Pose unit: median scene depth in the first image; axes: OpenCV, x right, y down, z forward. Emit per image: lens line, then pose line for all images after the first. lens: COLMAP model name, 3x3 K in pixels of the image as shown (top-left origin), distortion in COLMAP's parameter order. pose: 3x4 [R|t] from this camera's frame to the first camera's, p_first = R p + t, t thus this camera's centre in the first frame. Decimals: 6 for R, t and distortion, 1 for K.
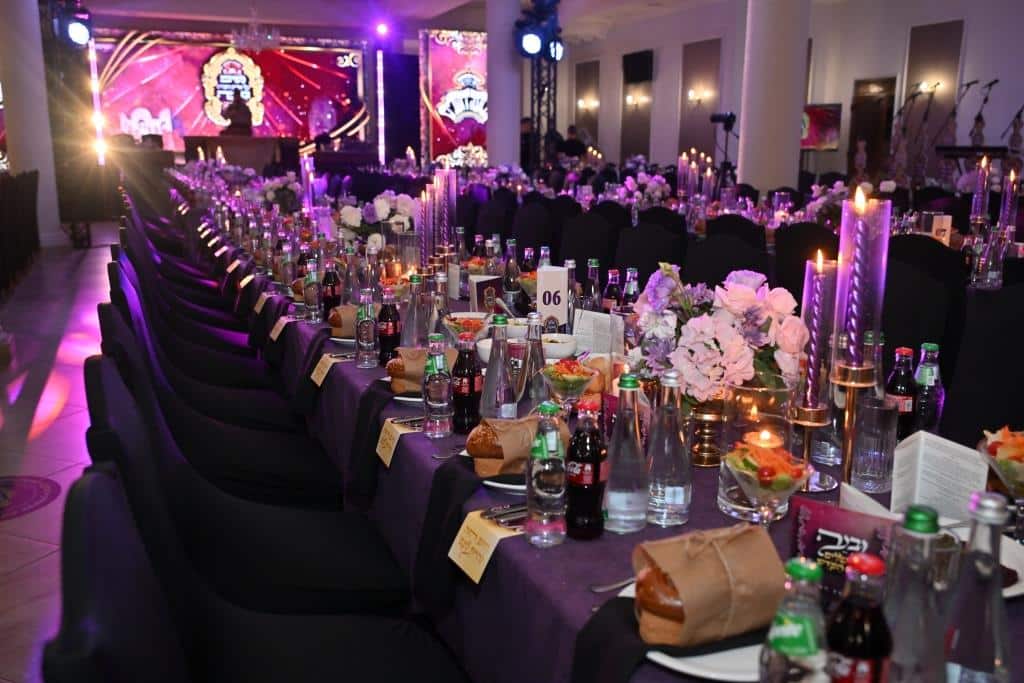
lens RADIAL K [[883.1, 0, 512.0], [0, 883.1, 341.5], [0, 0, 1]] dist [0.005053, 0.005284]
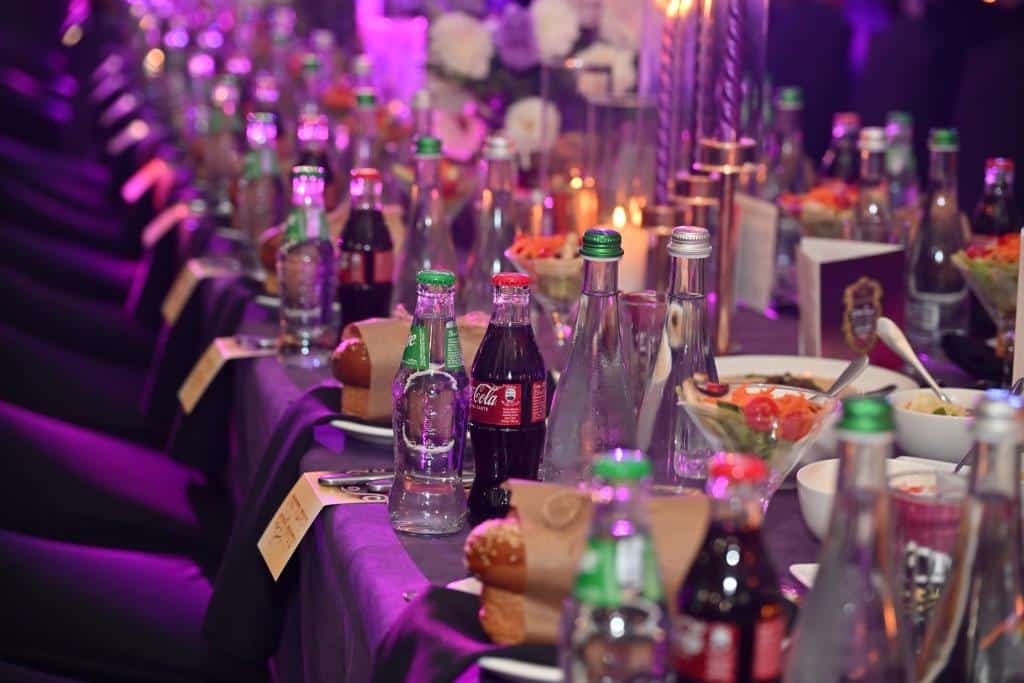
lens RADIAL K [[2264.3, 0, 512.0], [0, 2264.3, 341.5], [0, 0, 1]] dist [-0.028660, 0.014054]
pose [[0.980011, 0.054501, -0.191332, 0.006997], [-0.059057, 0.998089, -0.018188, -0.017851], [0.189975, 0.029124, 0.981357, 0.192310]]
